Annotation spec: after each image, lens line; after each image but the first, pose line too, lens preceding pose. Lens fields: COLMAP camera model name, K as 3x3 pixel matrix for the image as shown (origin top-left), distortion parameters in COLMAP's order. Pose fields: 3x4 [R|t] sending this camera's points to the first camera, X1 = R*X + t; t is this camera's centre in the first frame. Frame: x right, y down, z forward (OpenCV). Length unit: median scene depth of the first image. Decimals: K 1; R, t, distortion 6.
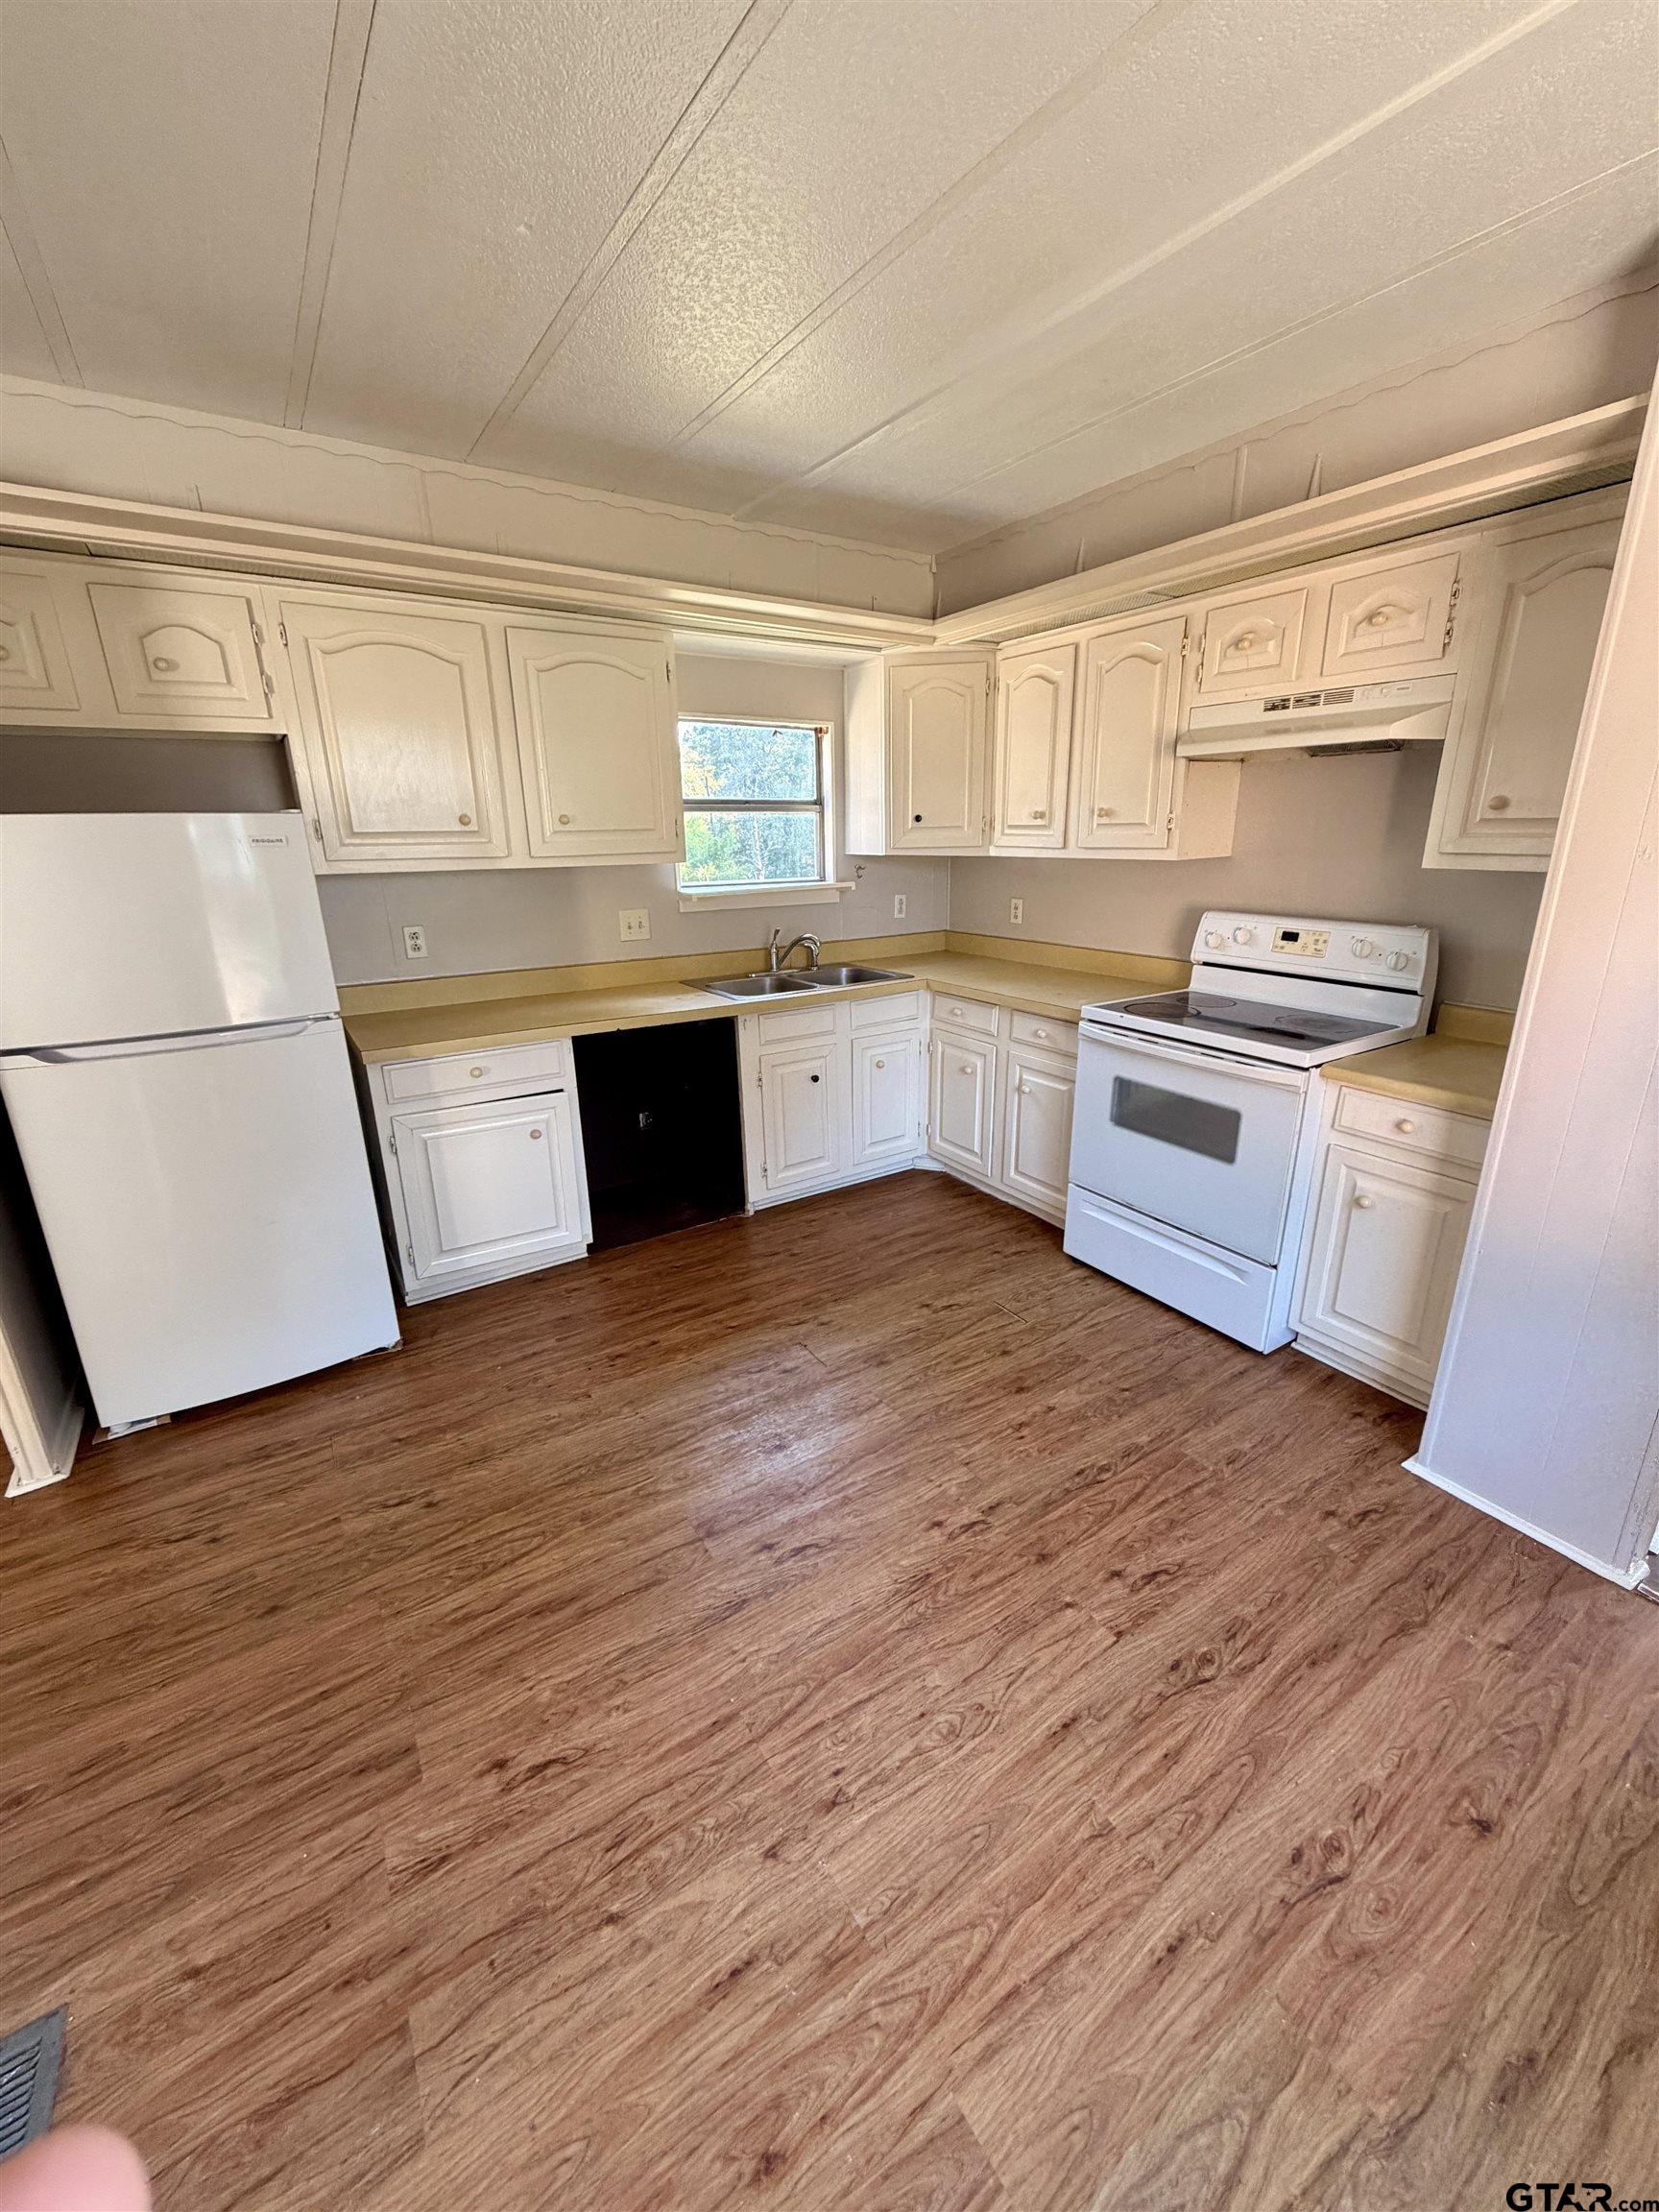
lens RADIAL K [[886.4, 0, 828.5], [0, 886.4, 1101.3], [0, 0, 1]] dist [-0.001983, 0.000088]
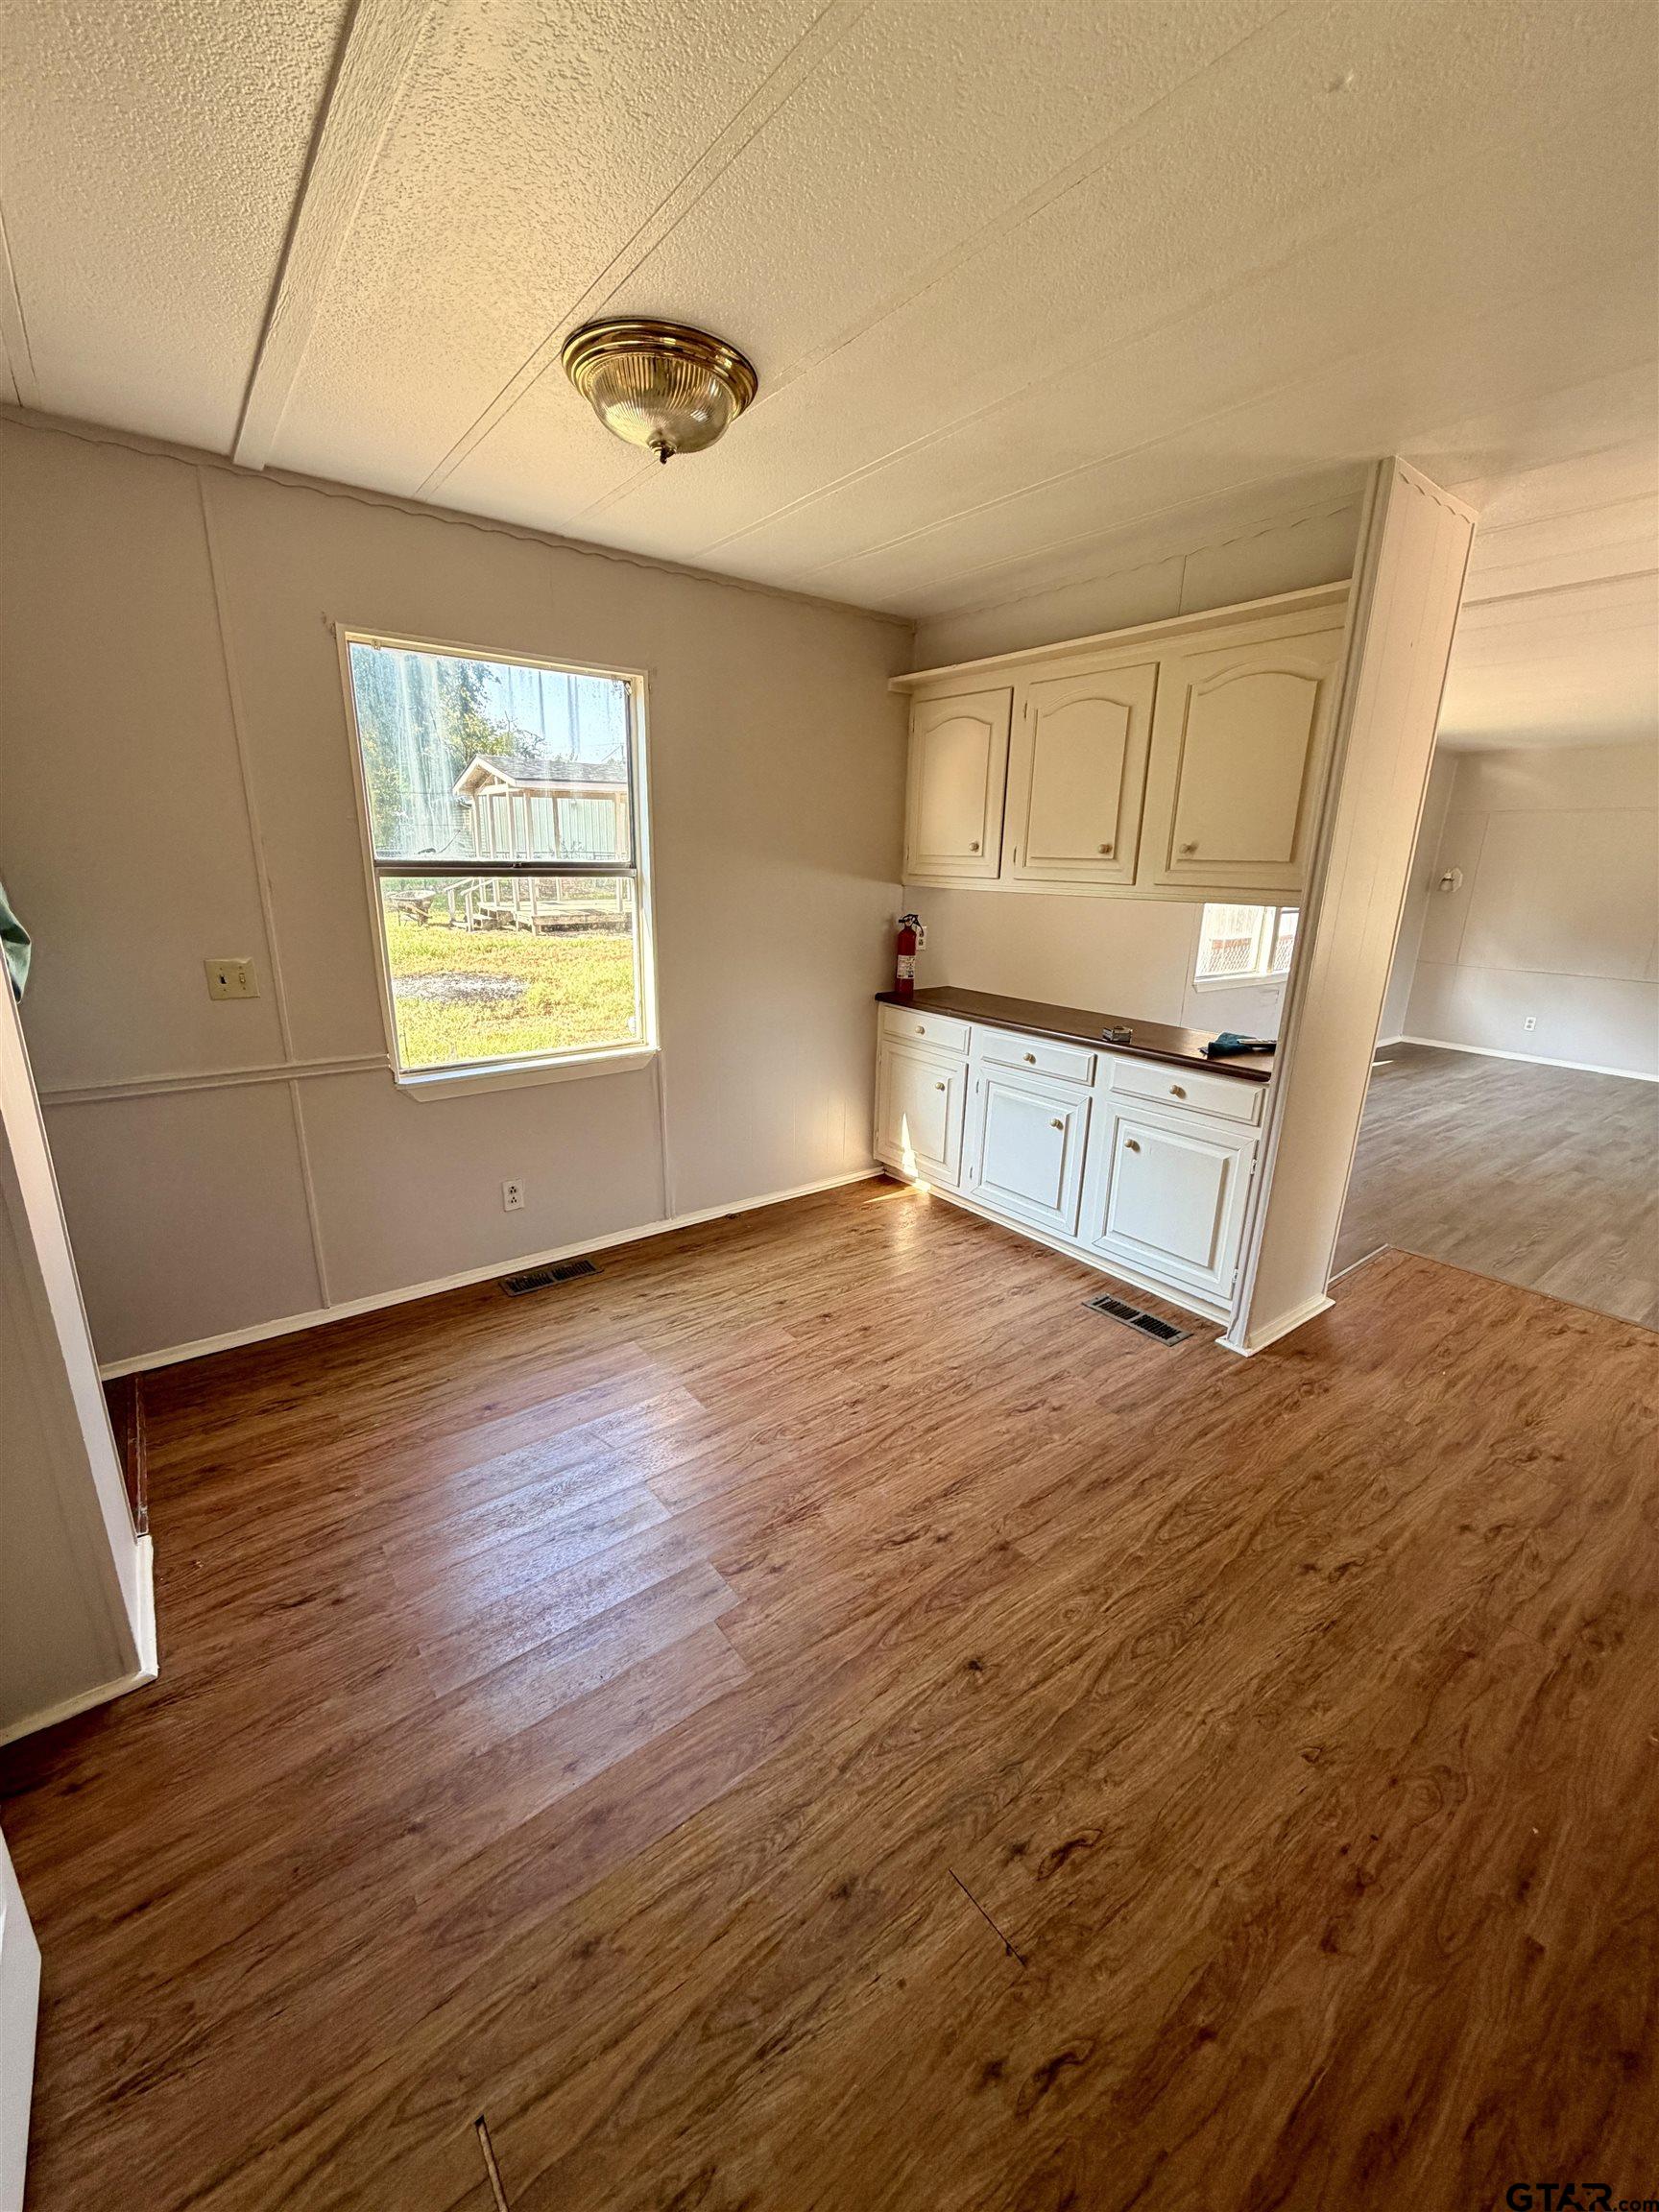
lens RADIAL K [[886.4, 0, 828.2], [0, 886.4, 1108.6], [0, 0, 1]] dist [-0.001983, 0.000088]
pose [[-0.997058, 0.016109, -0.074943, 0.137951], [-0.027761, 0.835418, 0.548913, -0.501089], [0.071451, 0.549378, -0.832513, 1.629661]]
